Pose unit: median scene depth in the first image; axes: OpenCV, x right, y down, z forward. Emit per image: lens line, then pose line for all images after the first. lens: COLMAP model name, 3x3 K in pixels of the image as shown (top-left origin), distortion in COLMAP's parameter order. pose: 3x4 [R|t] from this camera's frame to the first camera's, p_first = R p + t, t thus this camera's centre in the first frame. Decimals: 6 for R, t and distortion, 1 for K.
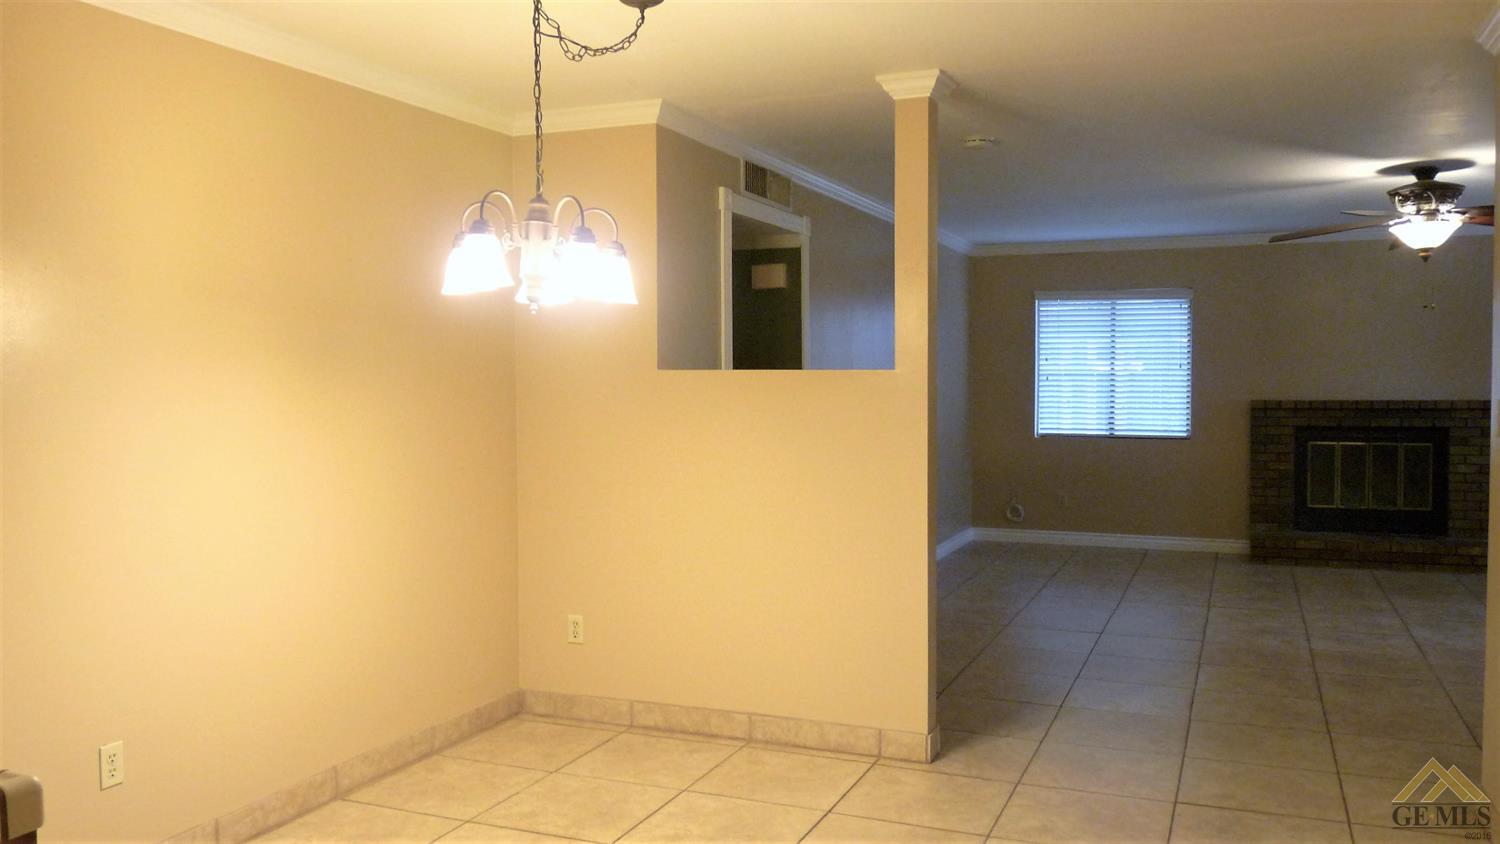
lens RADIAL K [[1206.0, 0, 750.0], [0, 1206.0, 422.0], [0, 0, 1]] dist [-0.000892, -0.005517]
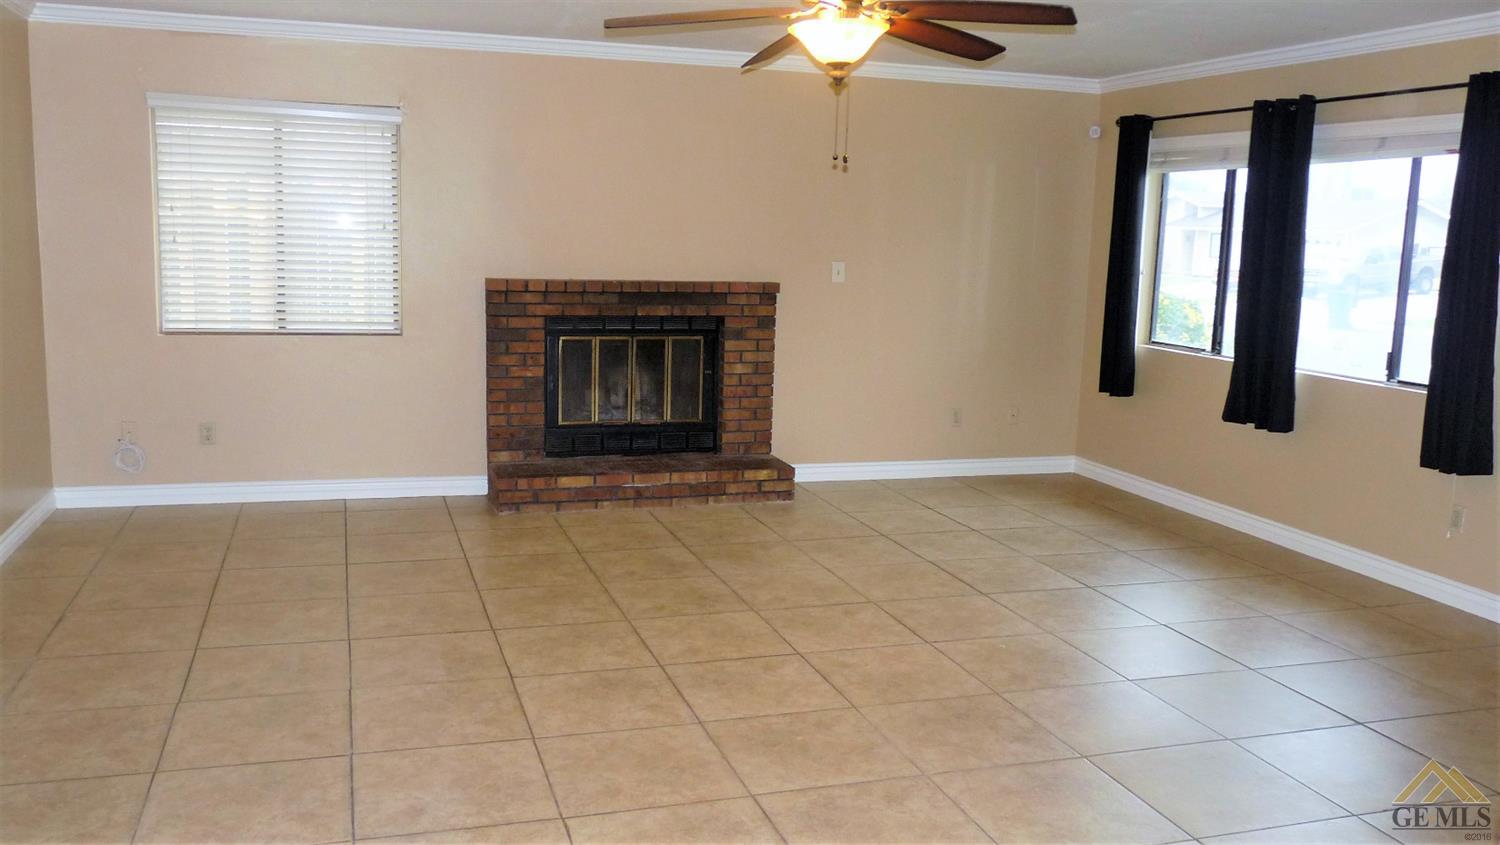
lens RADIAL K [[1291.1, 0, 750.0], [0, 1291.1, 422.5], [0, 0, 1]] dist [-0.005754, -0.003113]
pose [[0.768222, -0.067743, 0.636589, 0.052192], [-0.006894, 0.993452, 0.114038, -0.022283], [-0.640146, -0.091996, 0.762725, 0.332476]]
